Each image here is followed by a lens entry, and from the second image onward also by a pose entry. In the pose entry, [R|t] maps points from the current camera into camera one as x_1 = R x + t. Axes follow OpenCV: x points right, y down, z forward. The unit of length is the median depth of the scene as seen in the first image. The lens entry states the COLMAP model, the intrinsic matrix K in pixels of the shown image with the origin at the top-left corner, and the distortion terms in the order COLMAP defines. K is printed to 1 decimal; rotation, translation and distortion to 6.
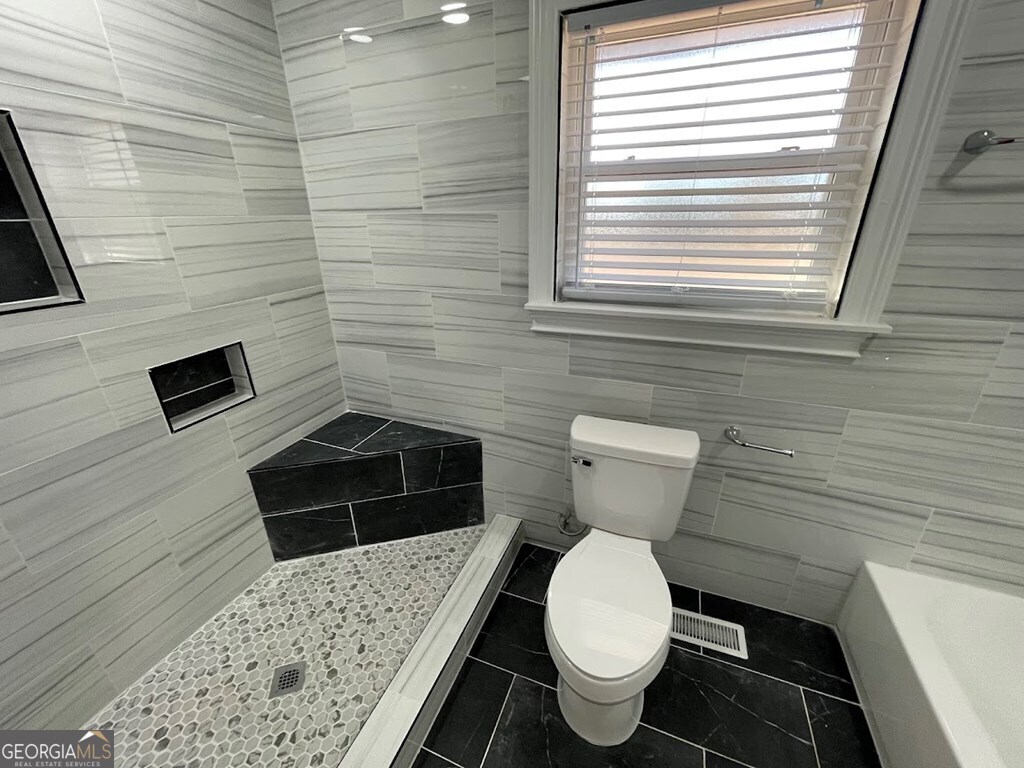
lens RADIAL K [[413.3, 0, 507.9], [0, 413.3, 385.7], [0, 0, 1]] dist [0.018337, -0.000093]
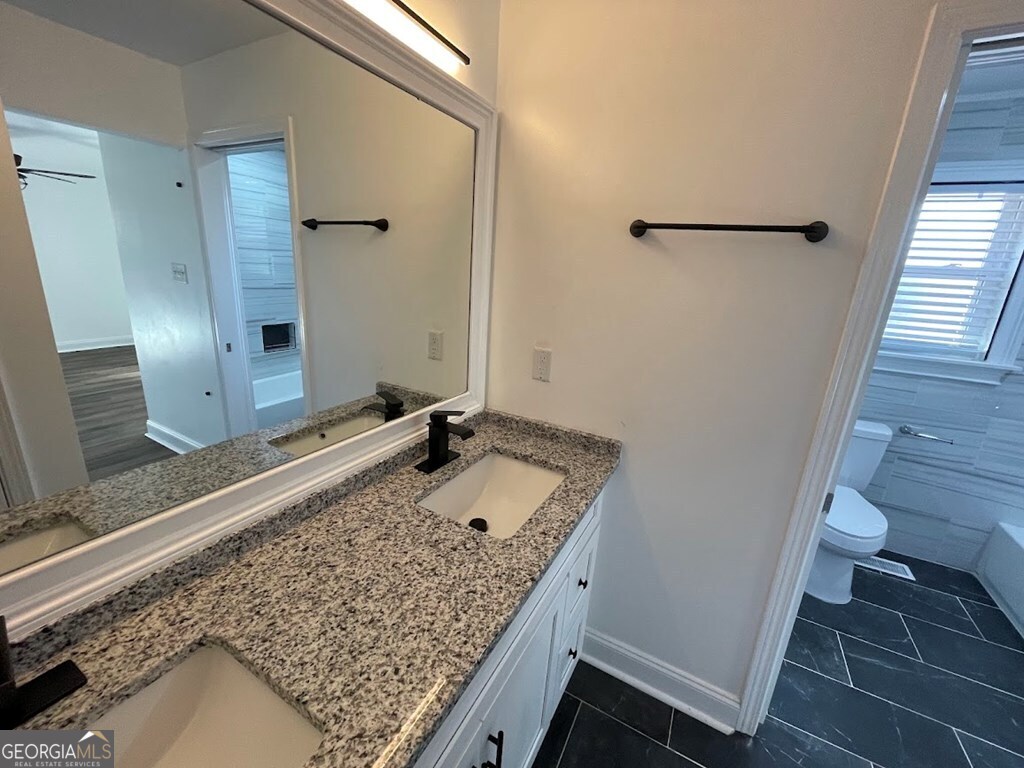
lens RADIAL K [[413.3, 0, 516.6], [0, 413.3, 380.2], [0, 0, 1]] dist [0.018337, -0.000093]
pose [[0.992772, 0.103858, -0.060150, -0.976932], [-0.110504, 0.986550, -0.120446, 0.326283], [0.046831, 0.126222, 0.990896, -0.774769]]
